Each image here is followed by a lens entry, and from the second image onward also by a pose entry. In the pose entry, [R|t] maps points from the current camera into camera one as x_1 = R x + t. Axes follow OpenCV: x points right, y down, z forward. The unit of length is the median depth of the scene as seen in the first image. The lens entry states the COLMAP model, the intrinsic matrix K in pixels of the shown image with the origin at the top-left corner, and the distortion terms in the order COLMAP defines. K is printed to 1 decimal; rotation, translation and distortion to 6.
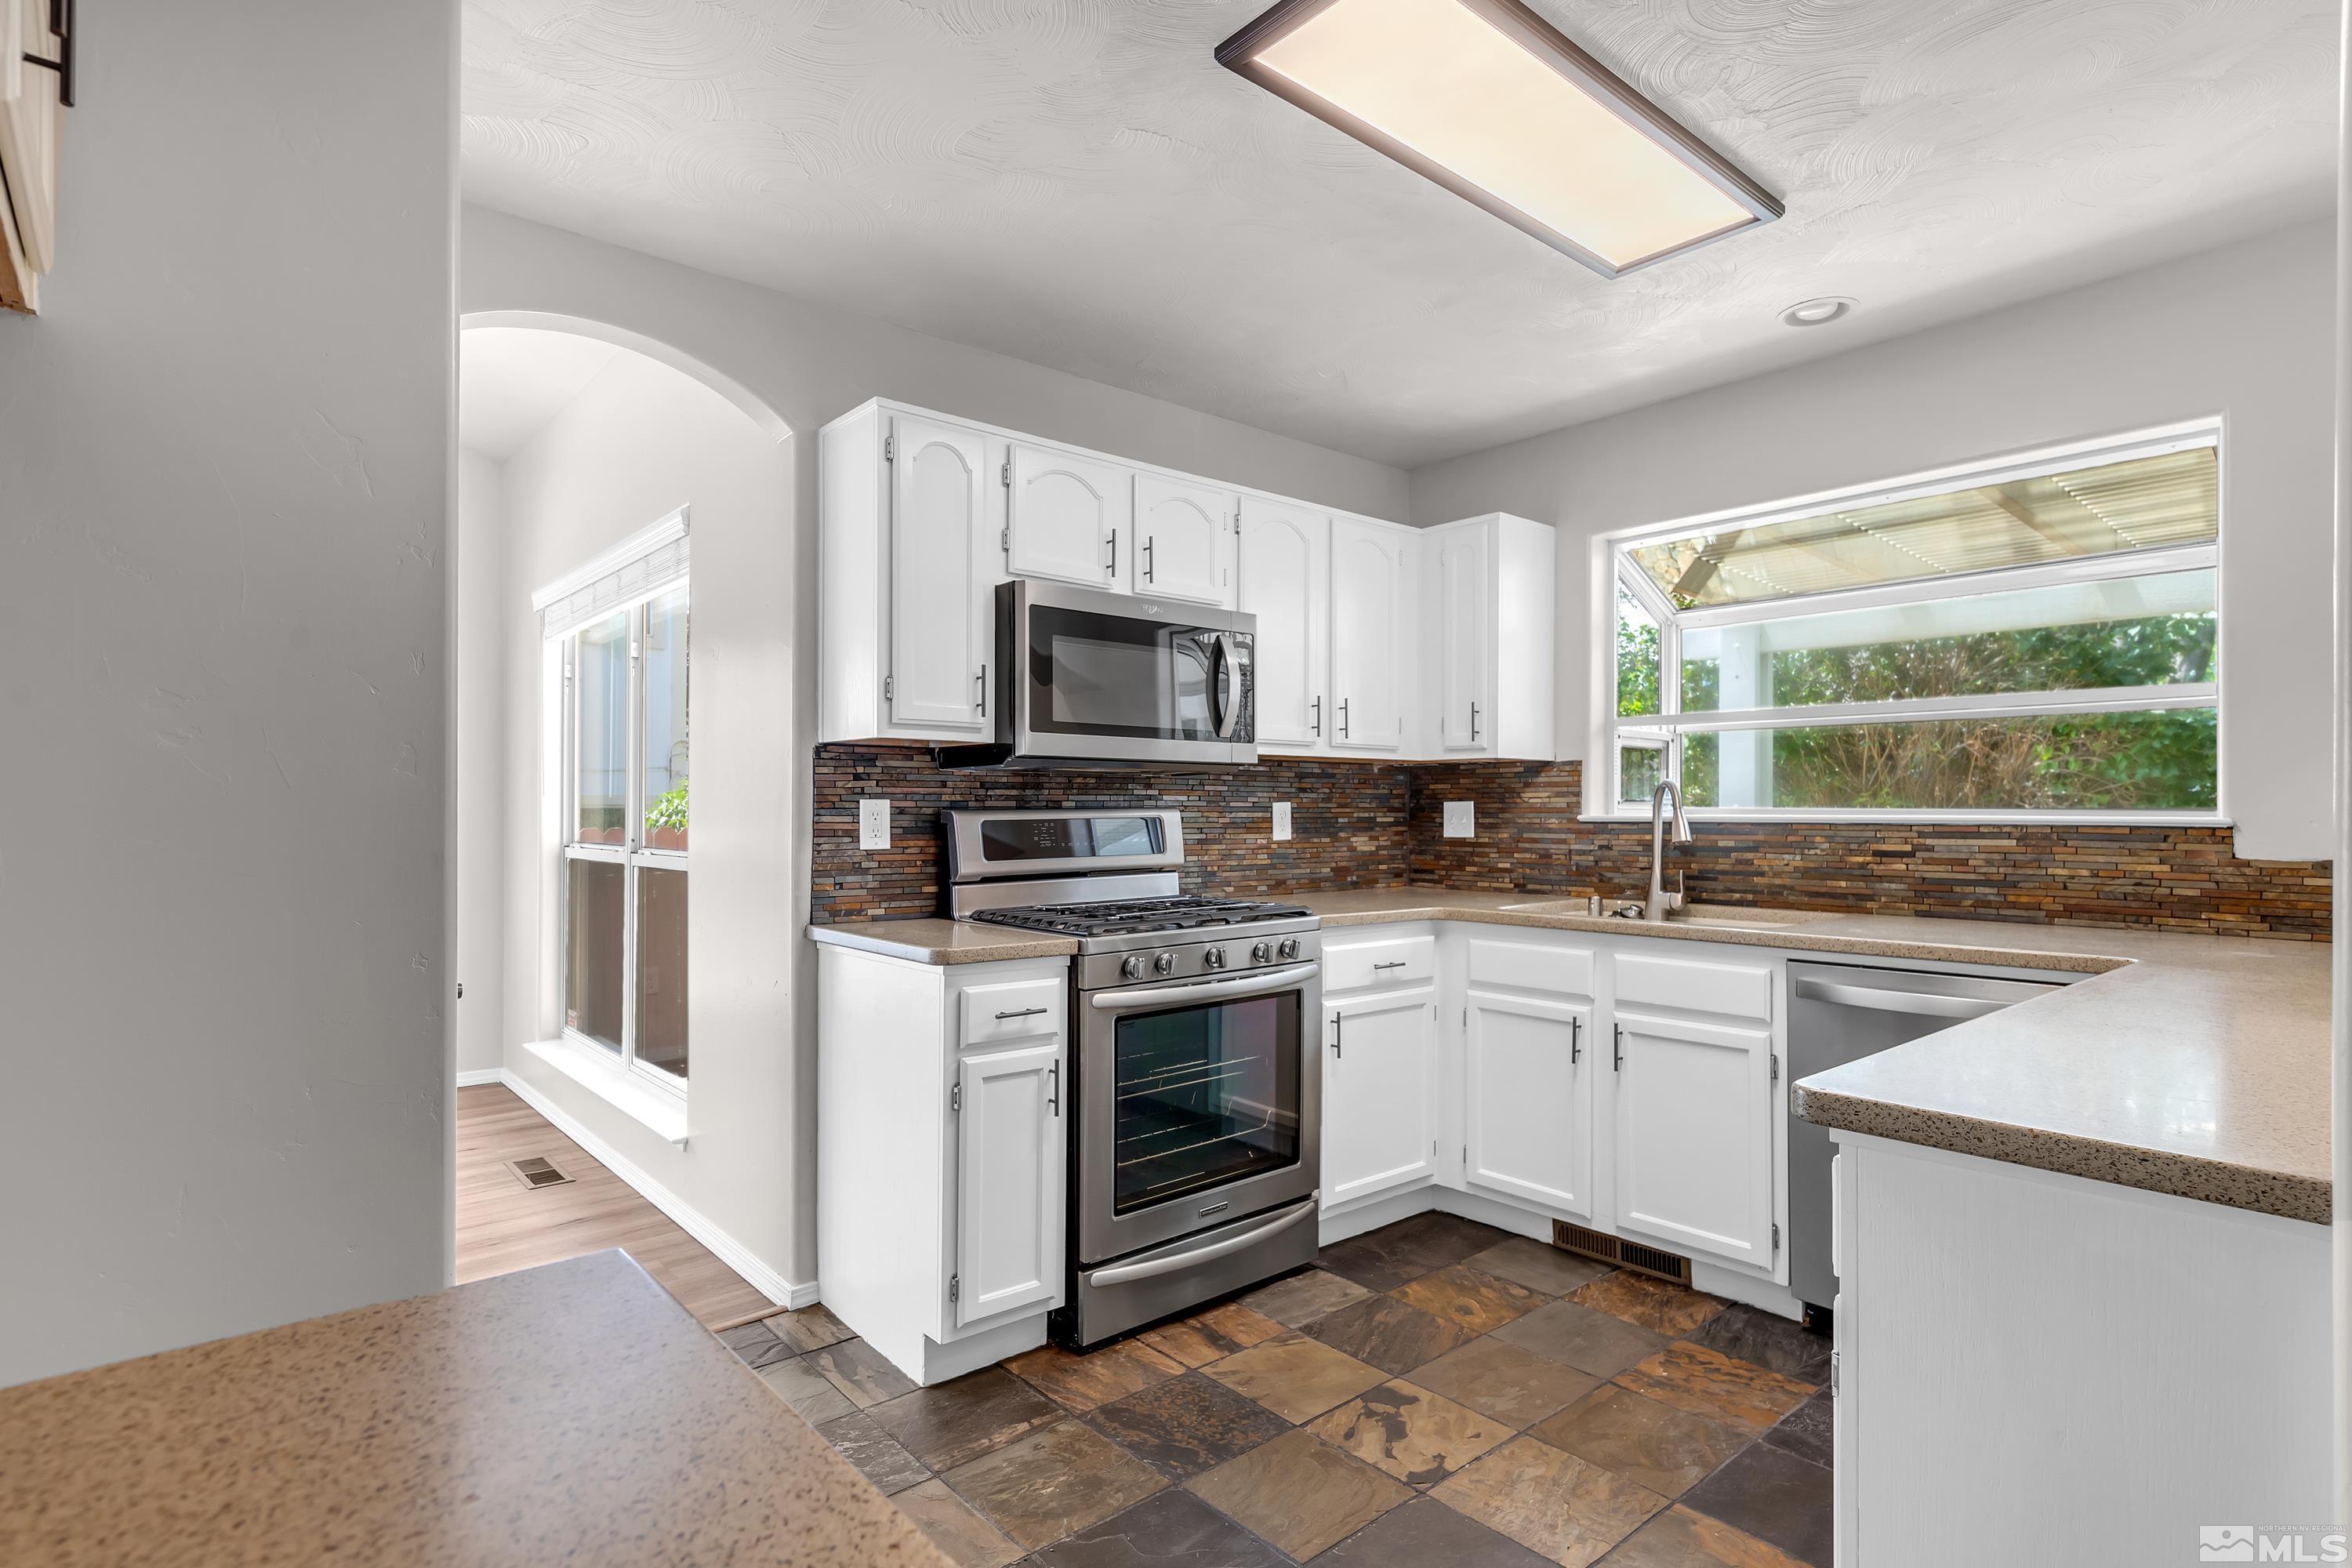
lens RADIAL K [[1174.2, 0, 1192.7], [0, 1174.2, 807.9], [0, 0, 1]] dist [0.004073, -0.000213]
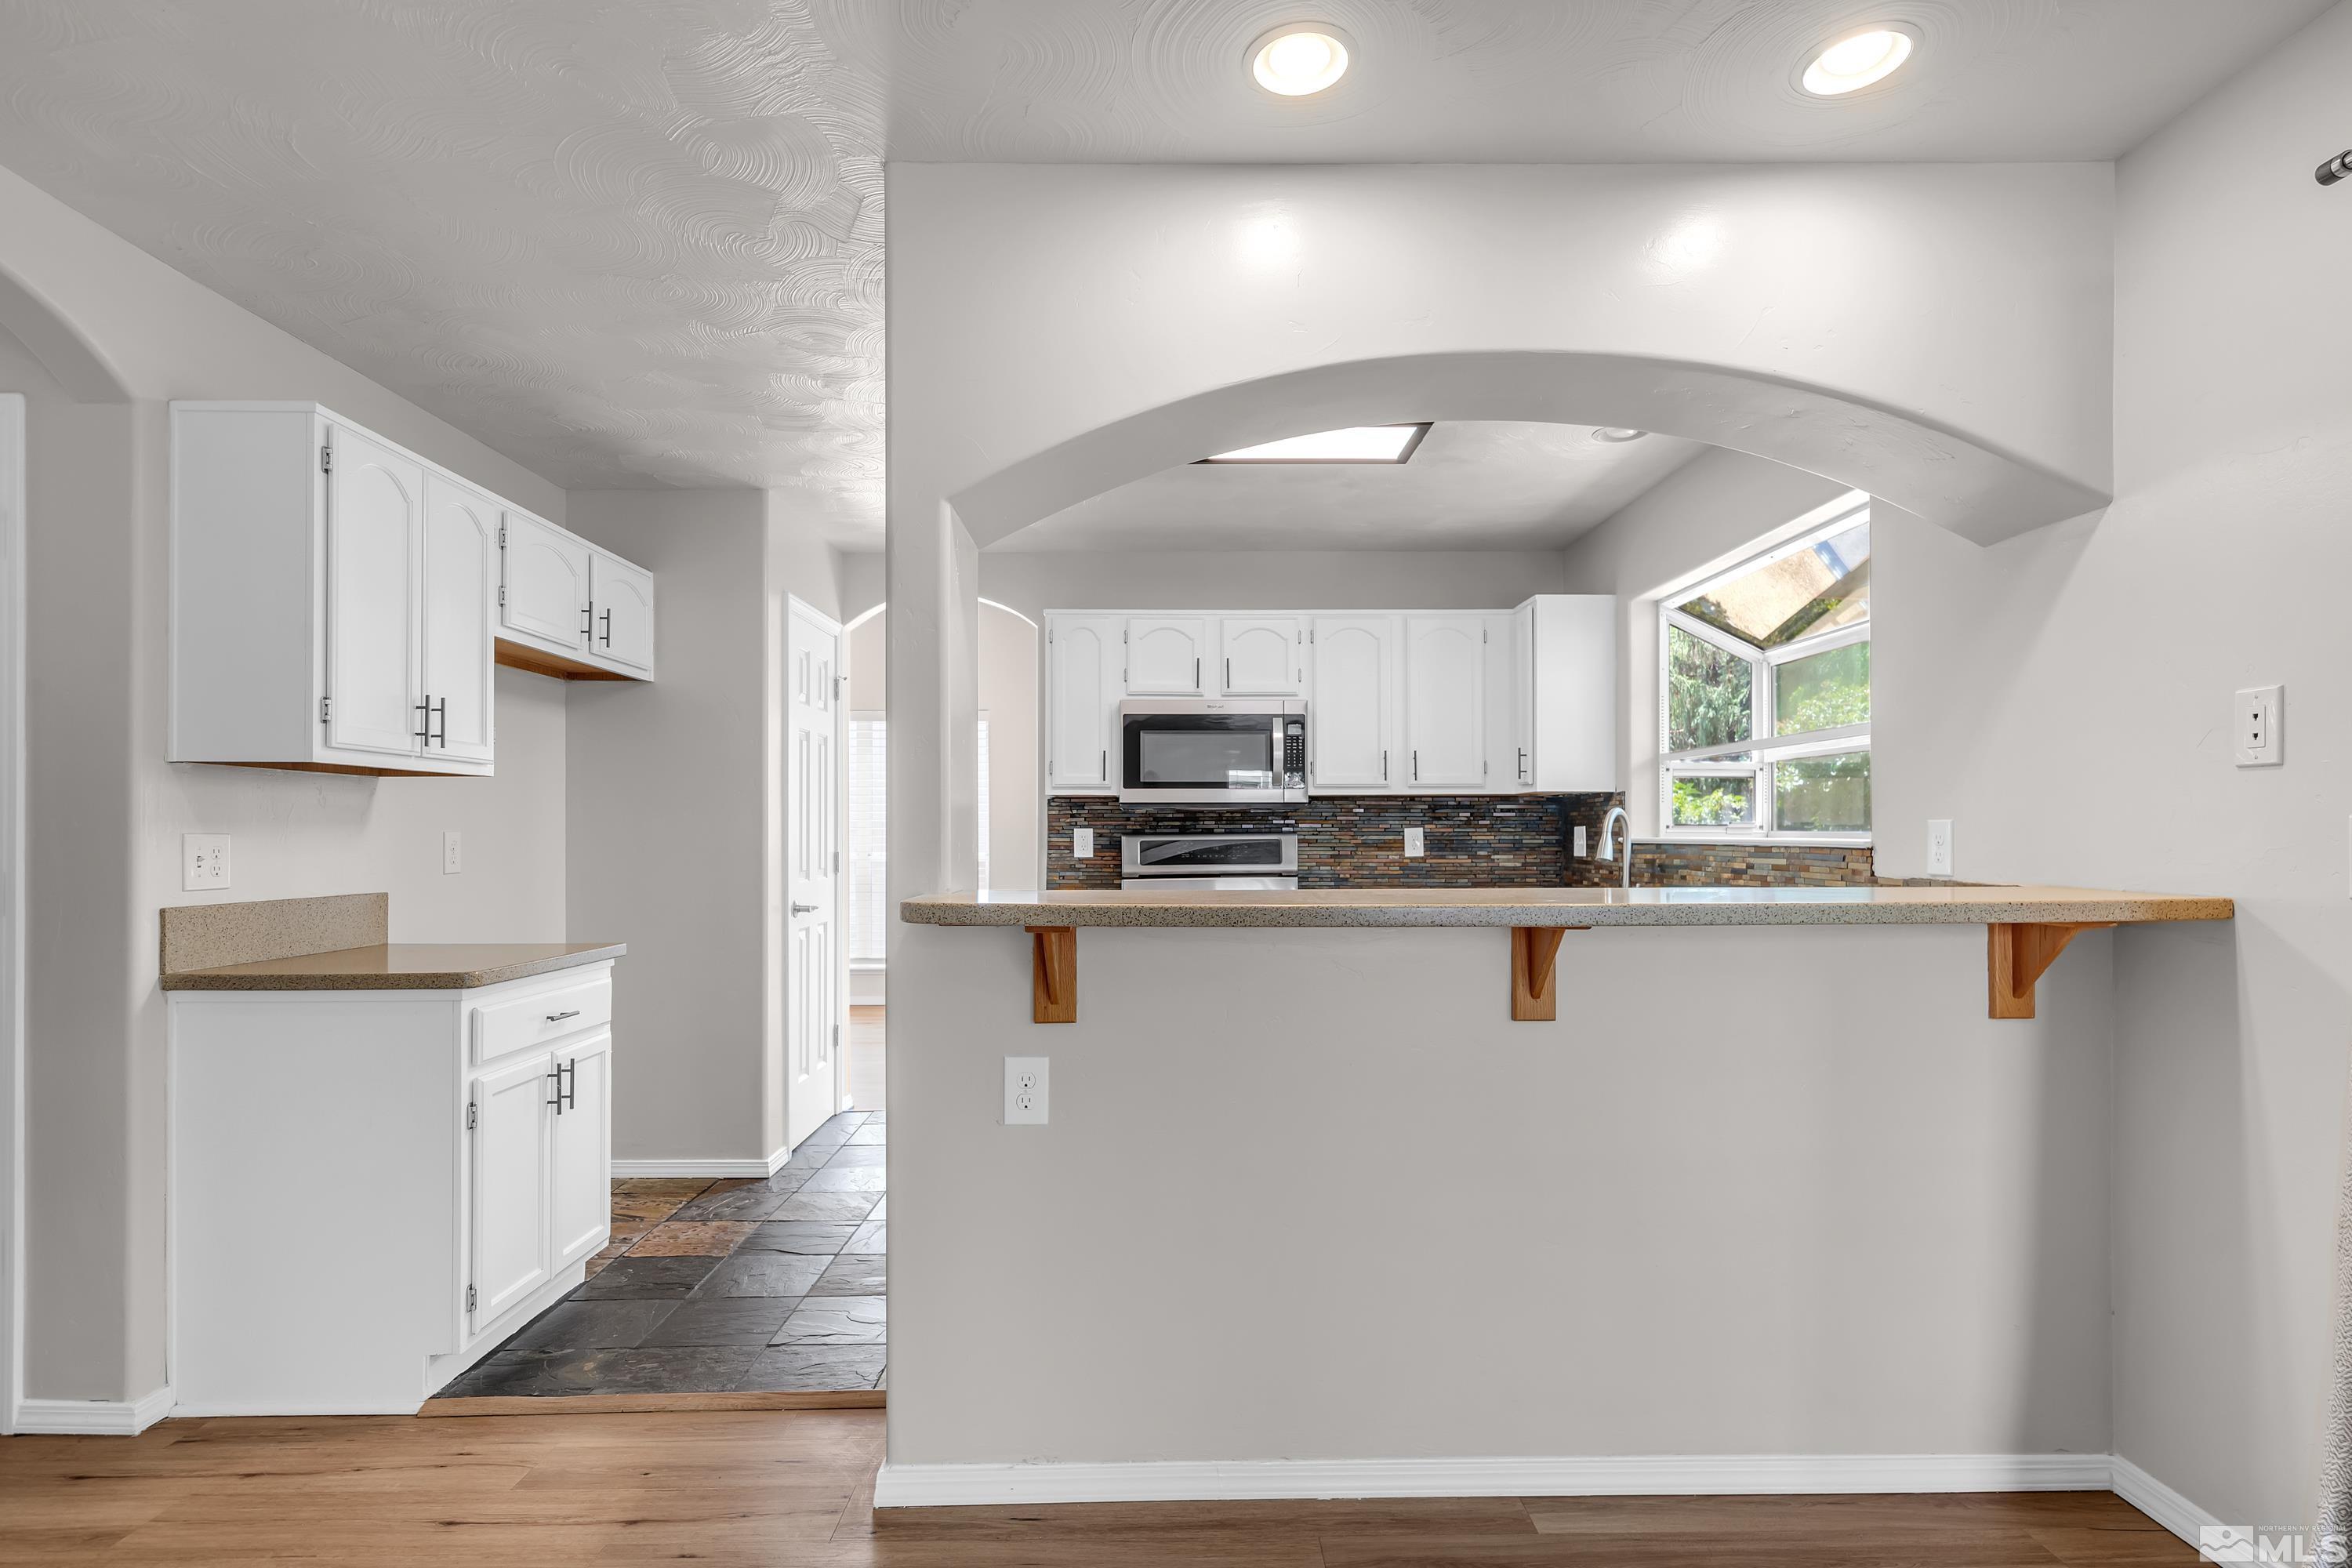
lens RADIAL K [[1173.7, 0, 1179.8], [0, 1173.7, 799.1], [0, 0, 1]] dist [0.001349, 0.000017]
pose [[0.769772, -0.020715, -0.637982, 0.882846], [0.003462, 0.999594, -0.028280, -0.000868], [0.638309, 0.019560, 0.769532, -0.229368]]
